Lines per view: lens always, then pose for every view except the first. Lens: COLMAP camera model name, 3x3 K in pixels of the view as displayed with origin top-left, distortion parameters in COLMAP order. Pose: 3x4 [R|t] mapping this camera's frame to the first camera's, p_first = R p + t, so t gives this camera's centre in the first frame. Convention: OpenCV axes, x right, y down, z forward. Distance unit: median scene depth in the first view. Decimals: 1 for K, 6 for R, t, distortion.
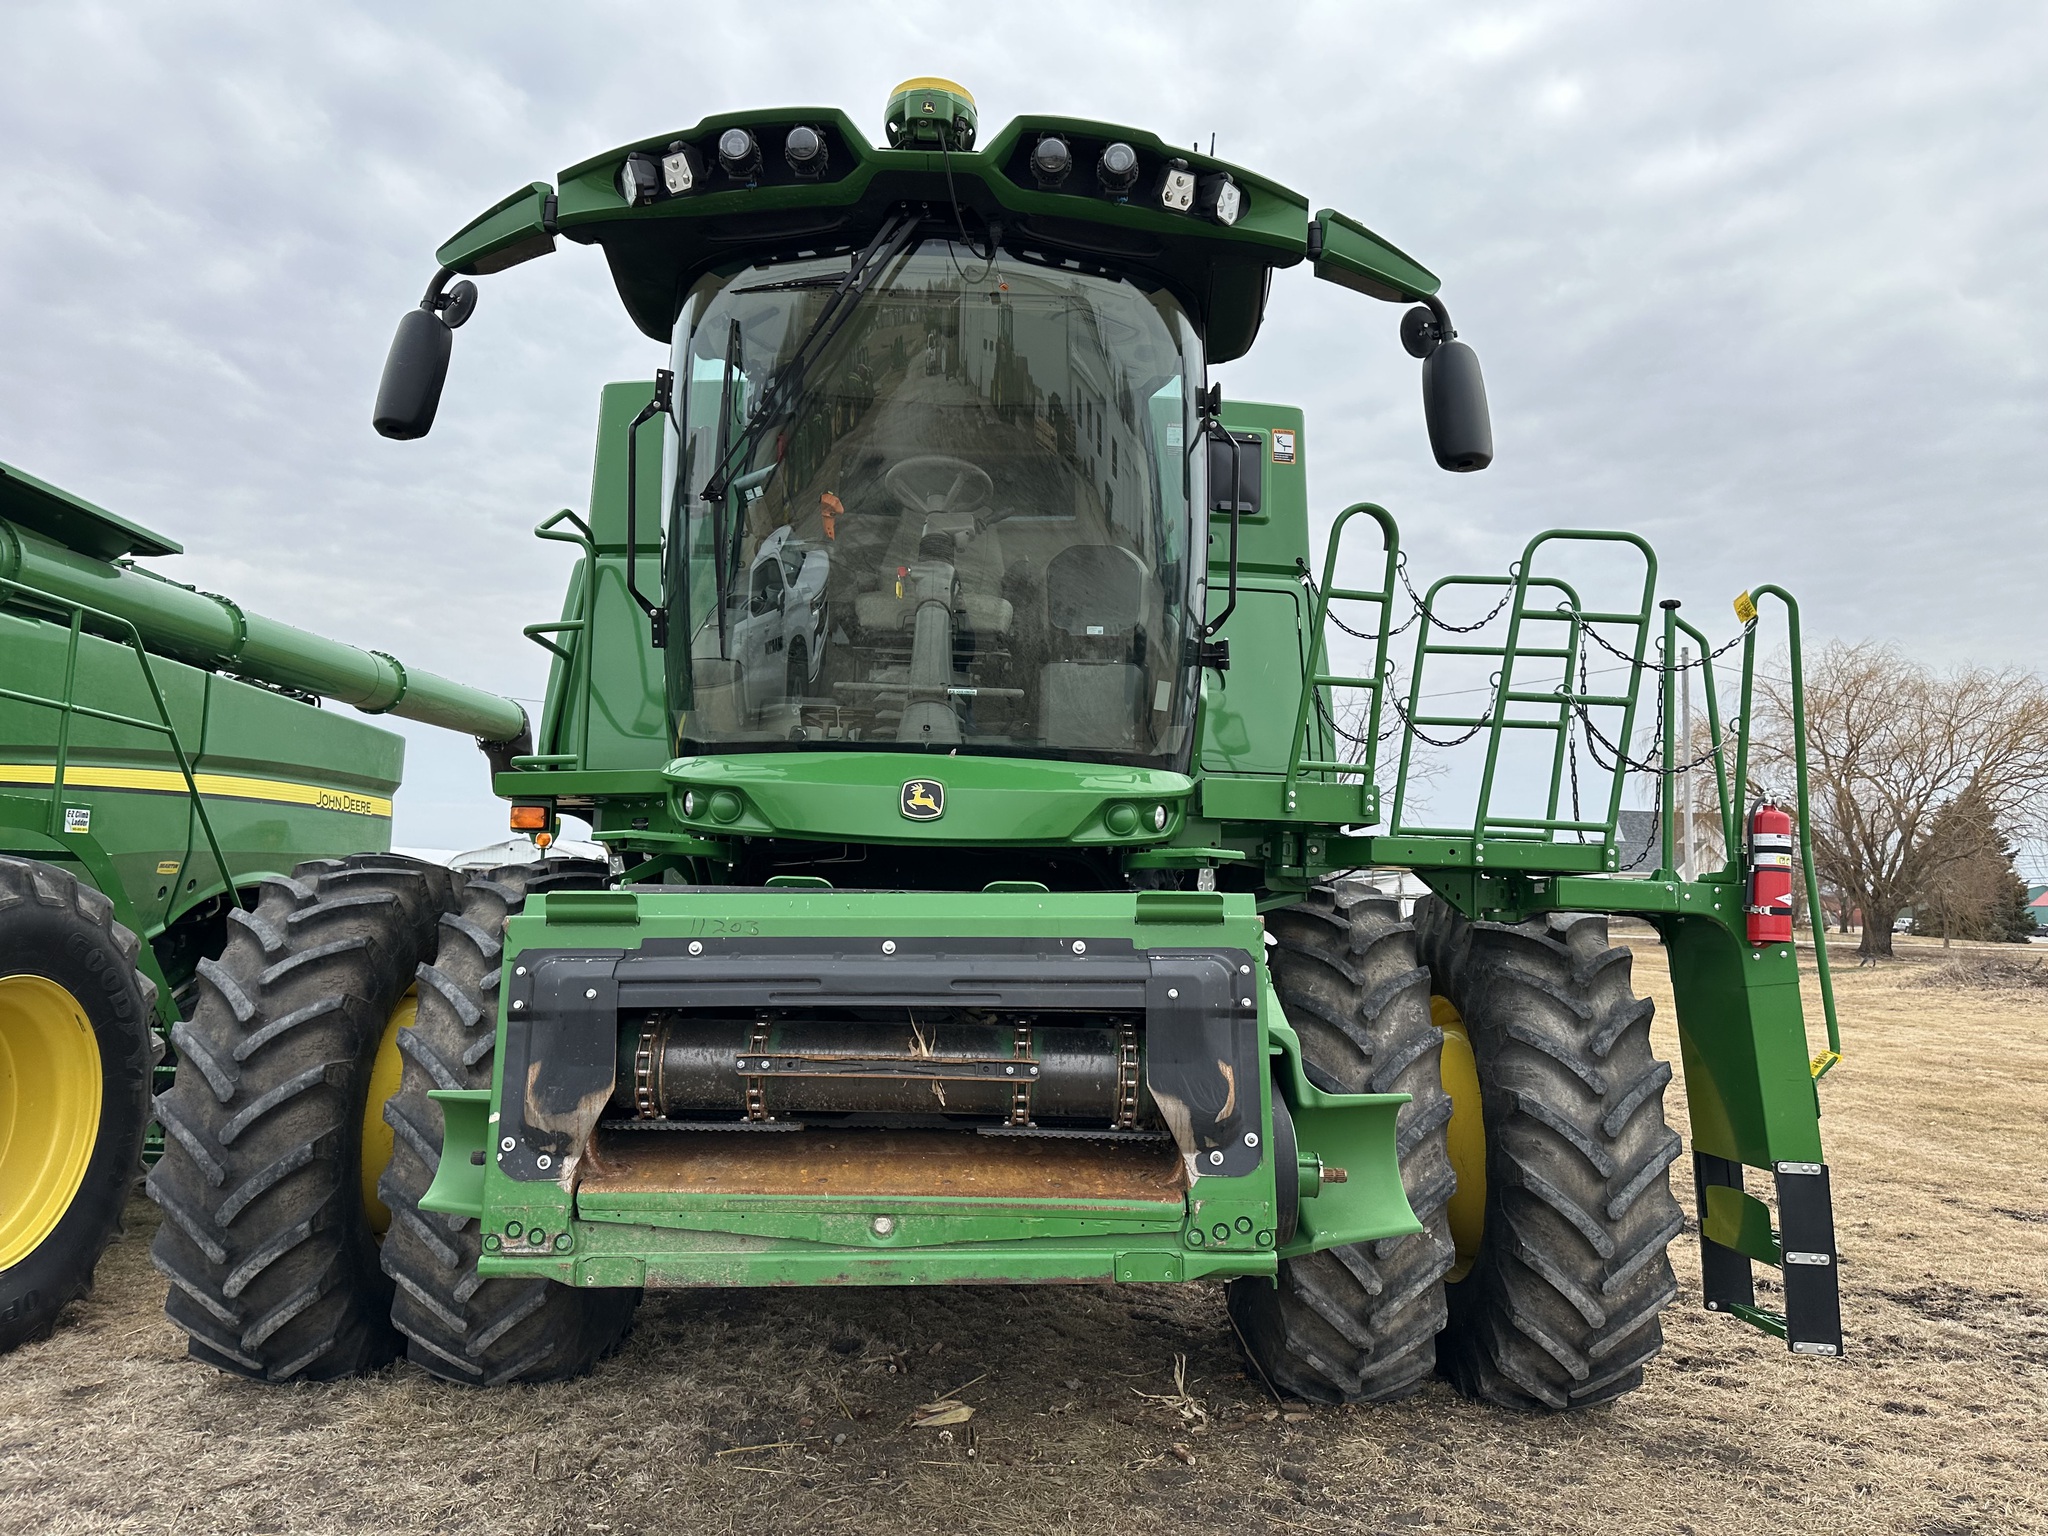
lens RADIAL K [[1462.0, 0, 1025.2], [0, 1462.0, 781.8], [0, 0, 1]] dist [0.046945, -0.059730]
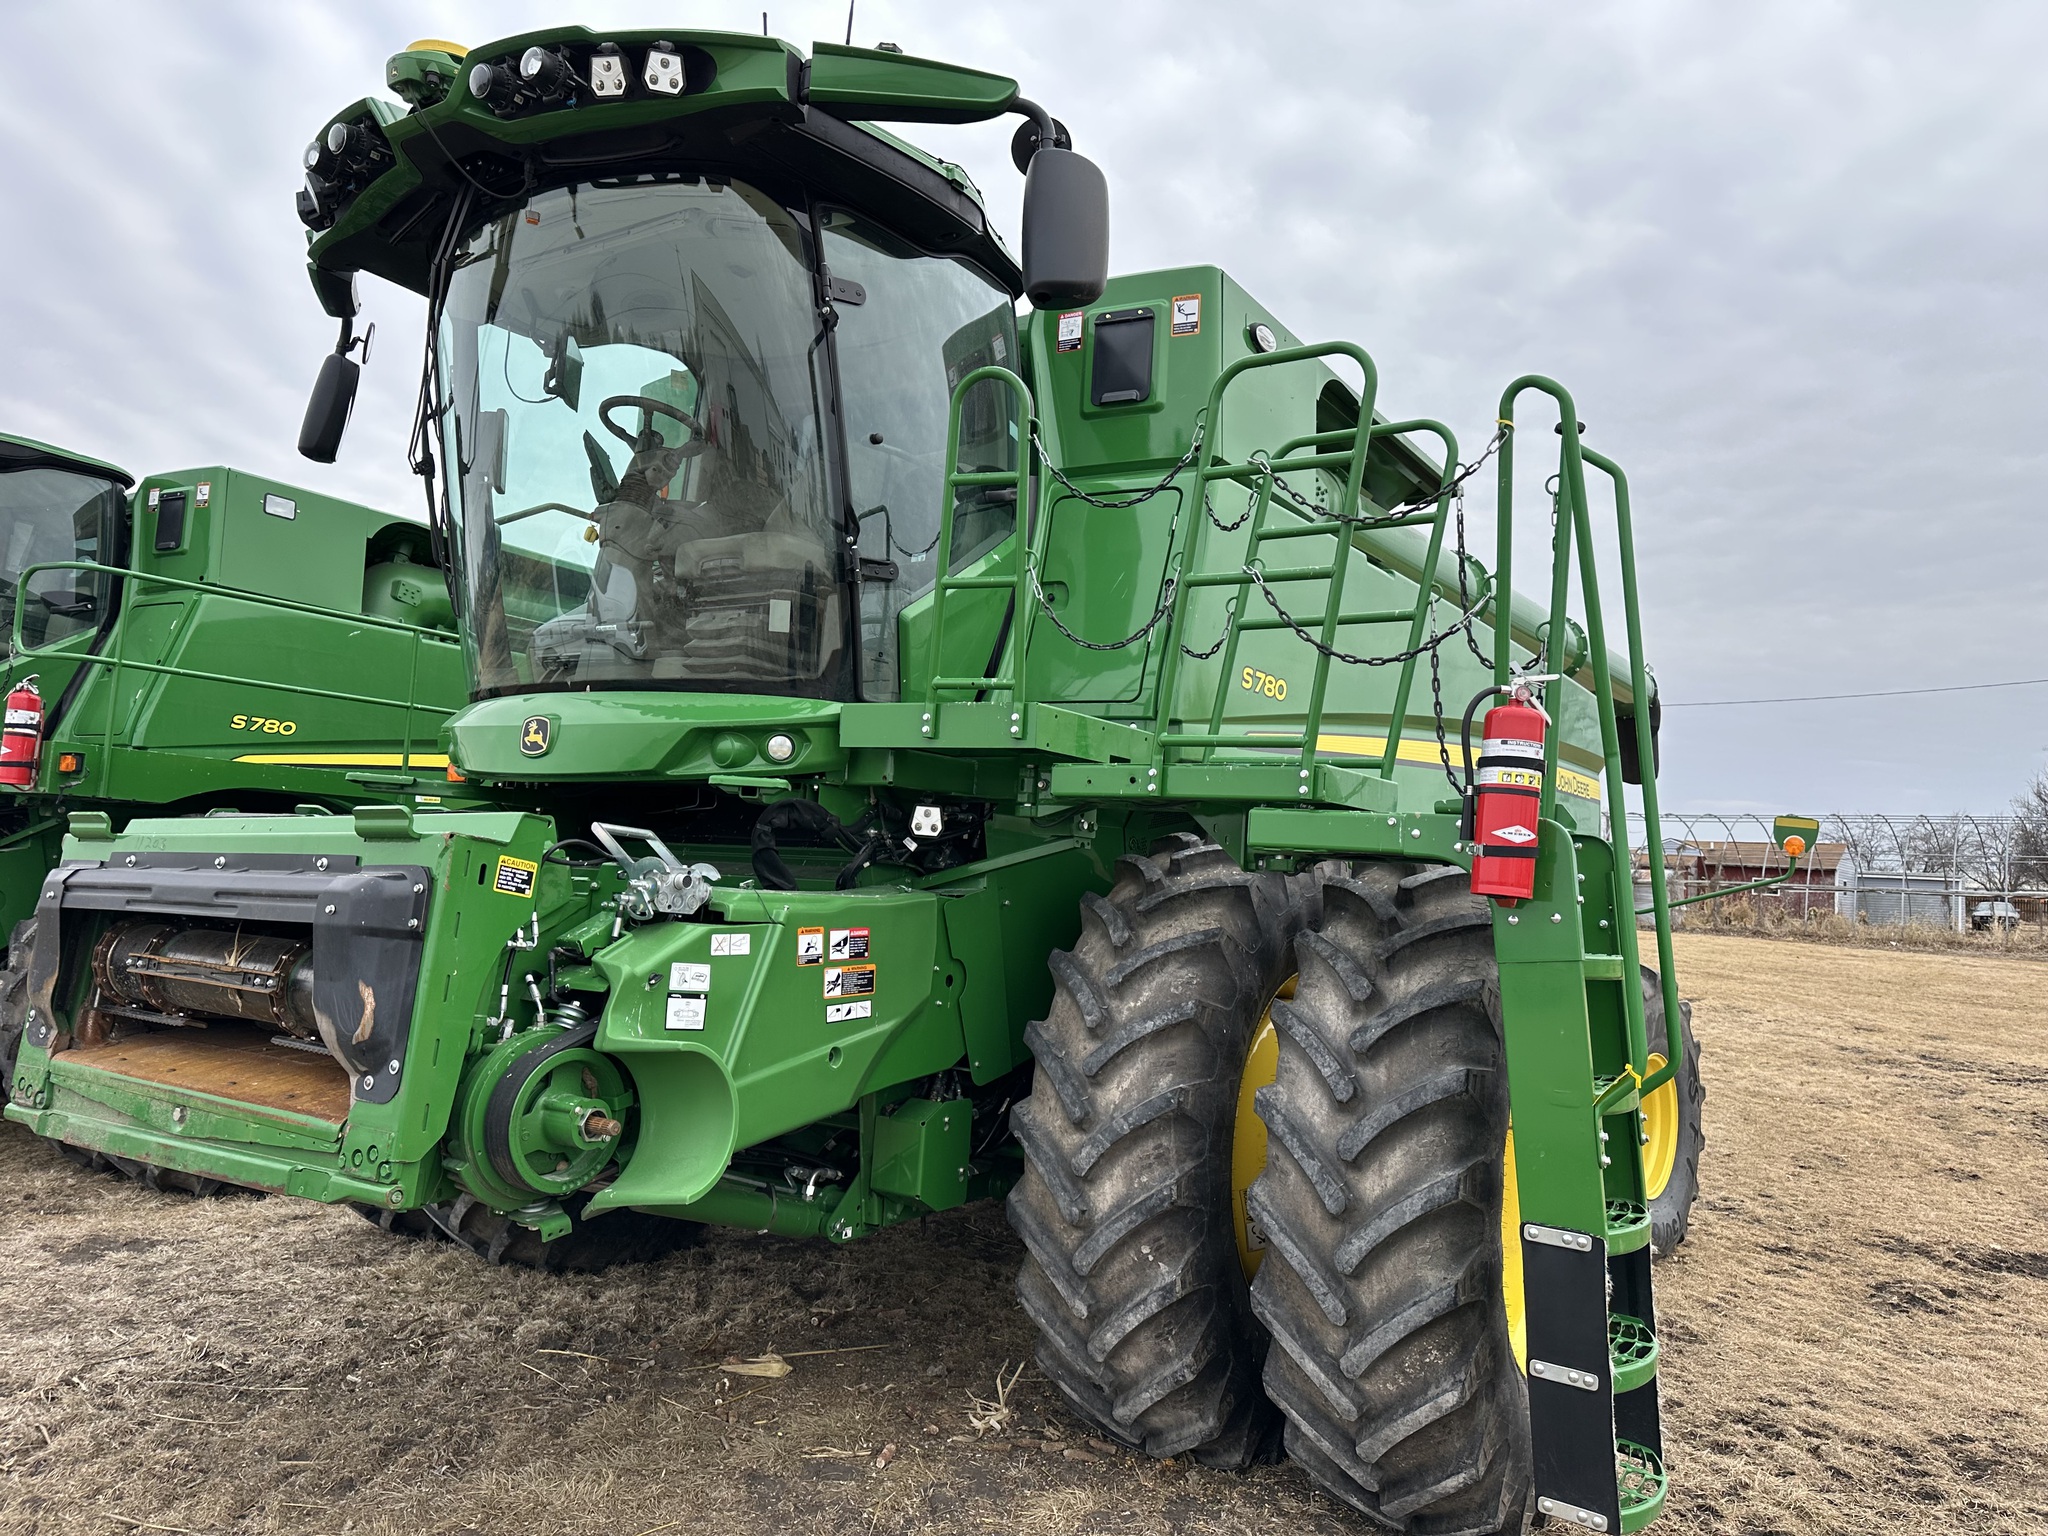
lens RADIAL K [[1462.3, 0, 1024.0], [0, 1462.3, 768.0], [0, 0, 1]] dist [0.092095, -0.113535]
pose [[0.820746, -0.030156, -0.570497, 0.744484], [0.025927, 0.999543, -0.015534, 0.055324], [0.570705, -0.002042, 0.821153, 0.320670]]
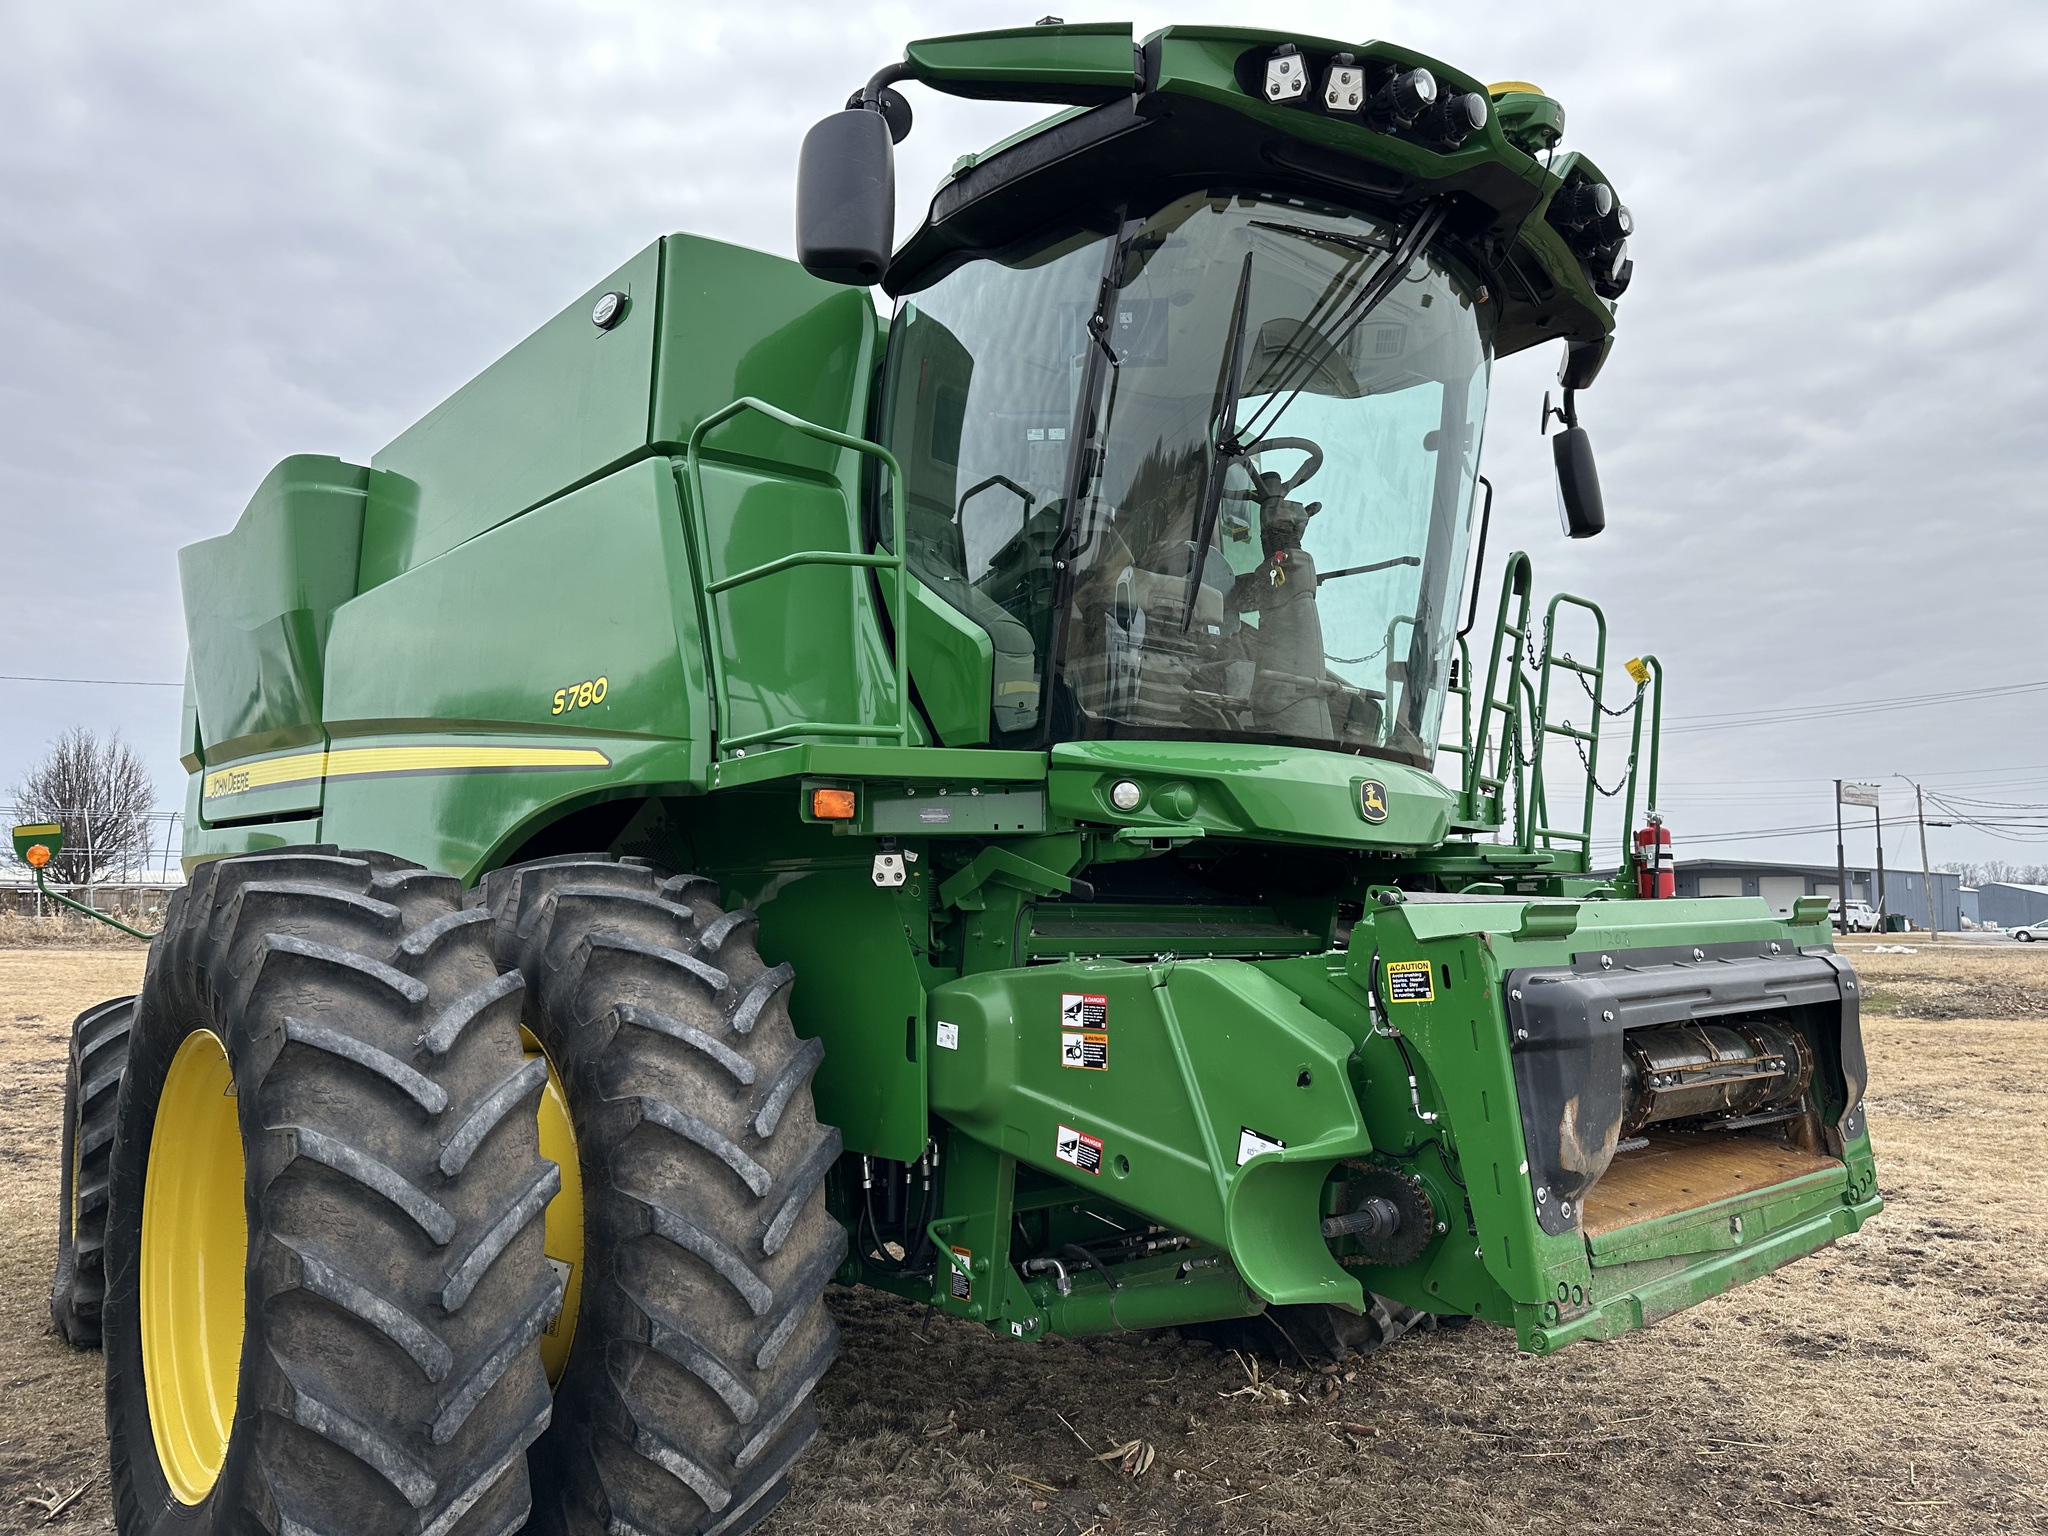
lens RADIAL K [[1462.0, 0, 1025.2], [0, 1462.0, 781.8], [0, 0, 1]] dist [0.046945, -0.059730]
pose [[0.753706, 0.039576, 0.656019, -0.819078], [-0.041513, 0.999059, -0.012575, 0.019596], [-0.655899, -0.017755, 0.754640, 0.389197]]
